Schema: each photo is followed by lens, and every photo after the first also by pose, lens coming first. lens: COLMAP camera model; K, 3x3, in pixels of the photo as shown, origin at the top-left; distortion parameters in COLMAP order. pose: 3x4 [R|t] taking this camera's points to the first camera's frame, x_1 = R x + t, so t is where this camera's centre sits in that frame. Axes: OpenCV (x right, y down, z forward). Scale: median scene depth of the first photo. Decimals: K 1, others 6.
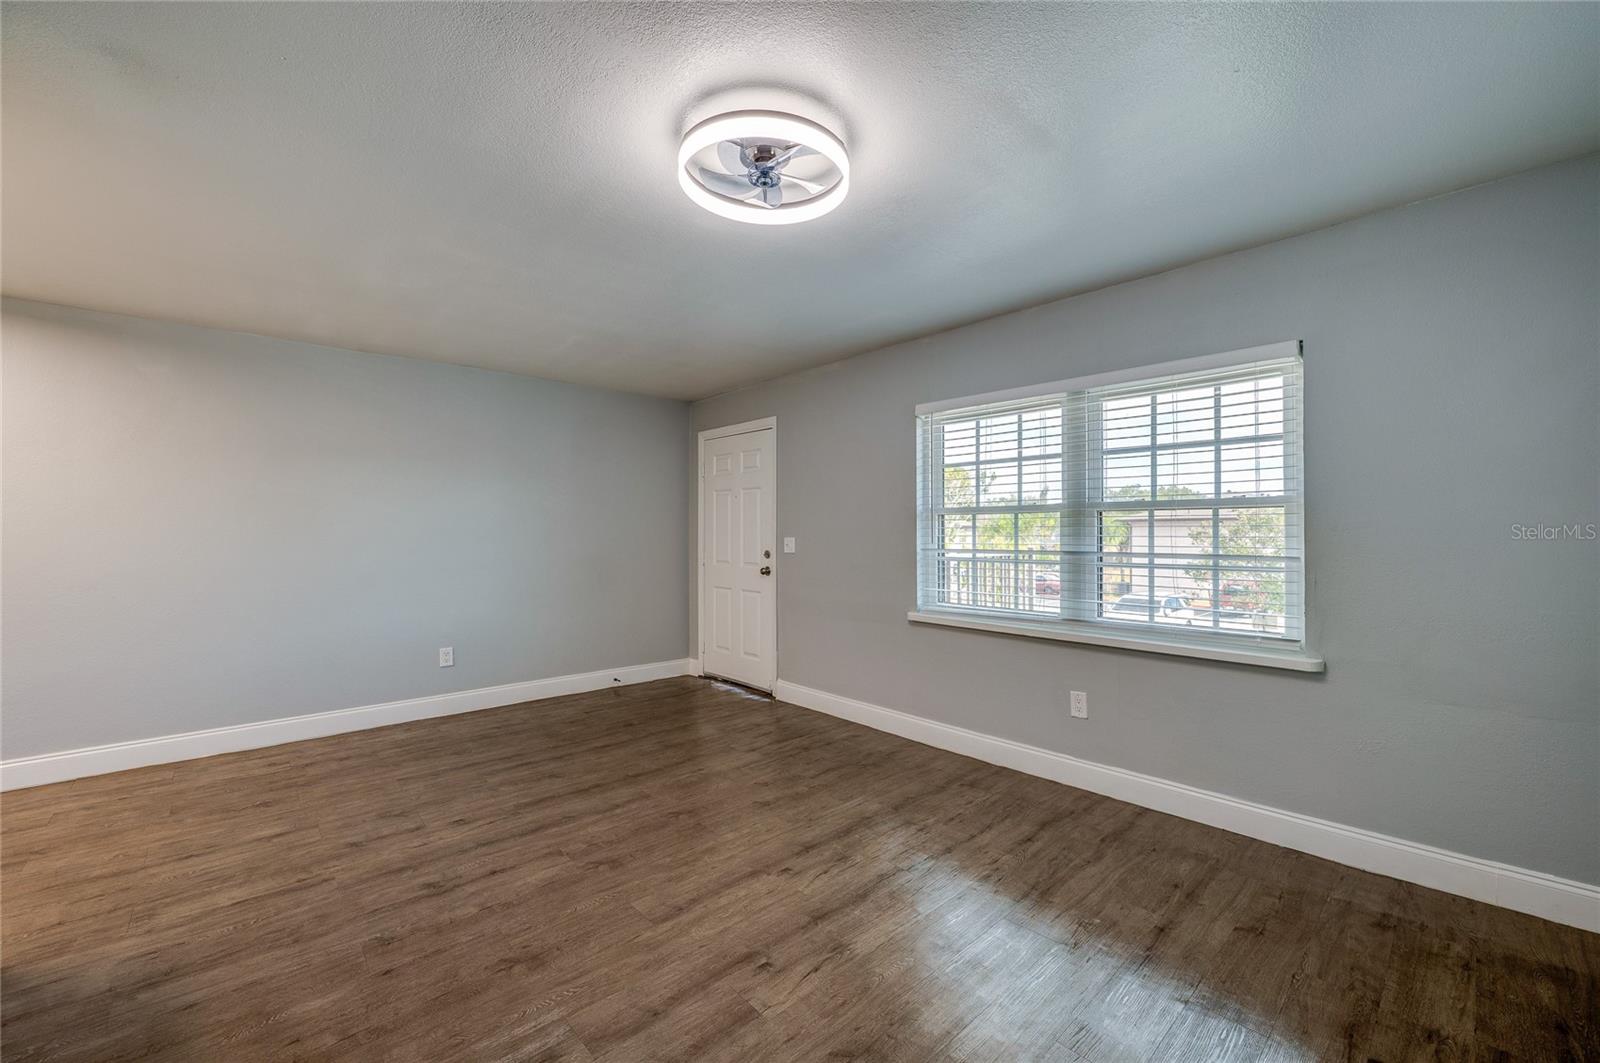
lens RADIAL K [[650.0, 0, 803.6], [0, 650.0, 526.3], [0, 0, 1]] dist [-0.016278, 0.000542]
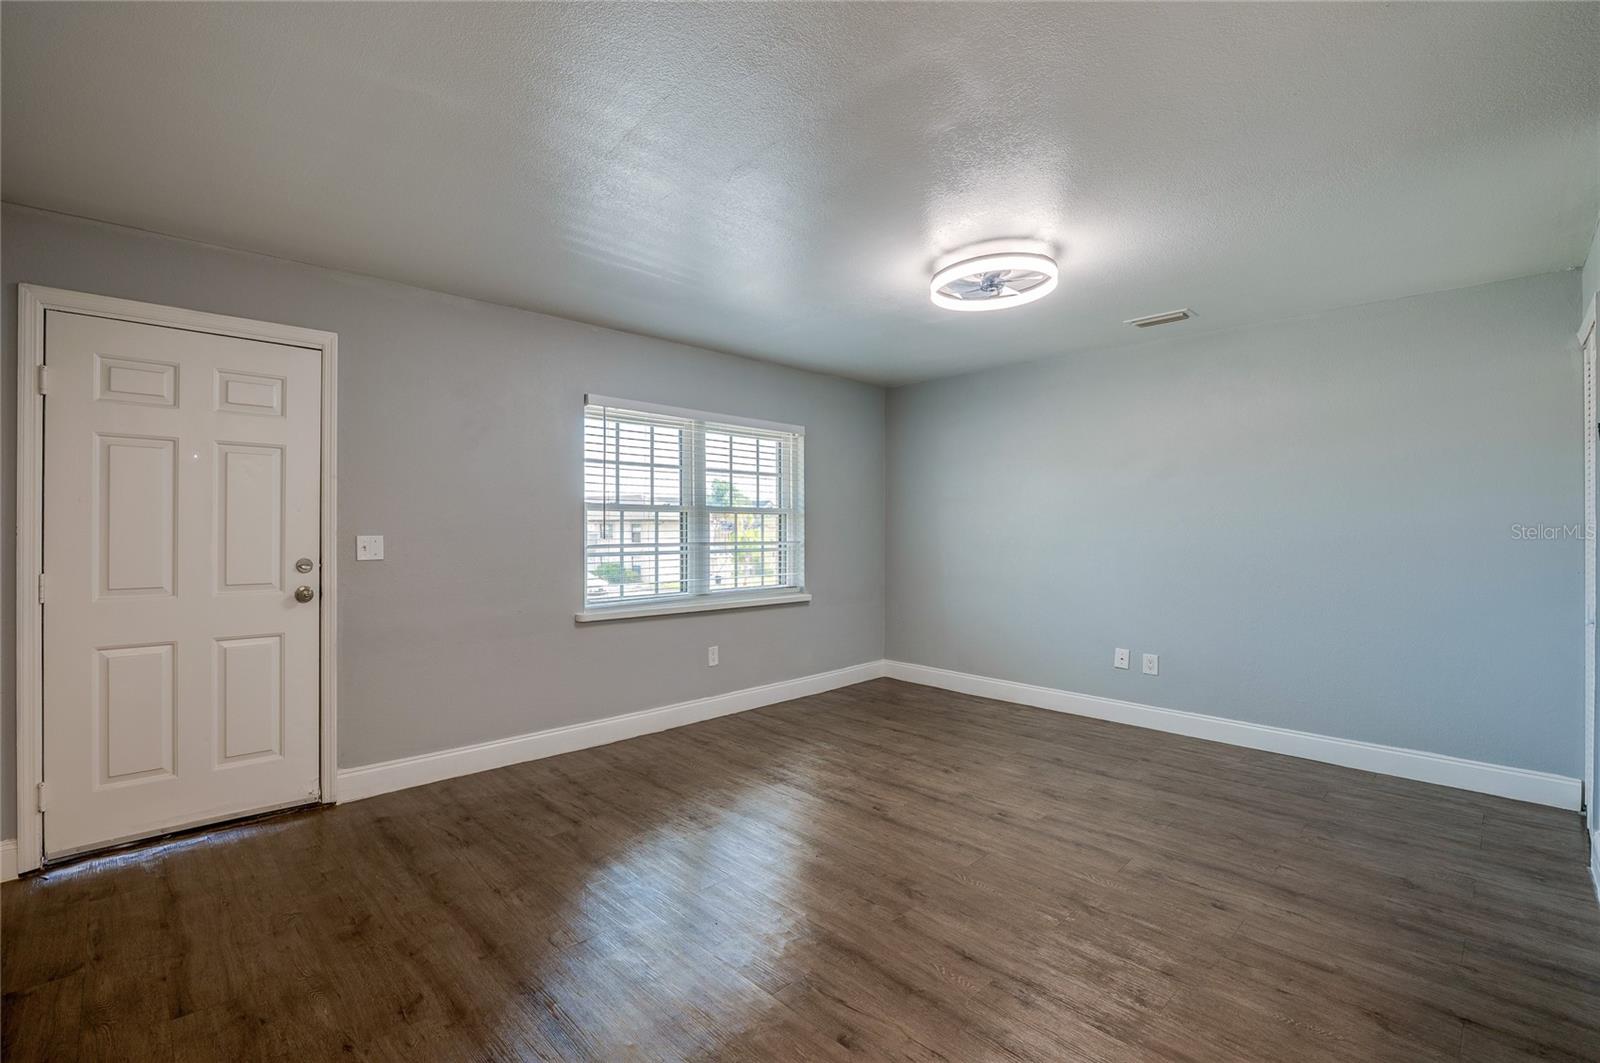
lens RADIAL K [[684.3, 0, 692.2], [0, 684.3, 527.7], [0, 0, 1]] dist [-0.015232, 0.000241]
pose [[0.047413, 0.001987, 0.998873, -0.949909], [-0.010102, 0.999948, -0.001510, 0.010326], [-0.998824, -0.010019, 0.047431, 0.932164]]
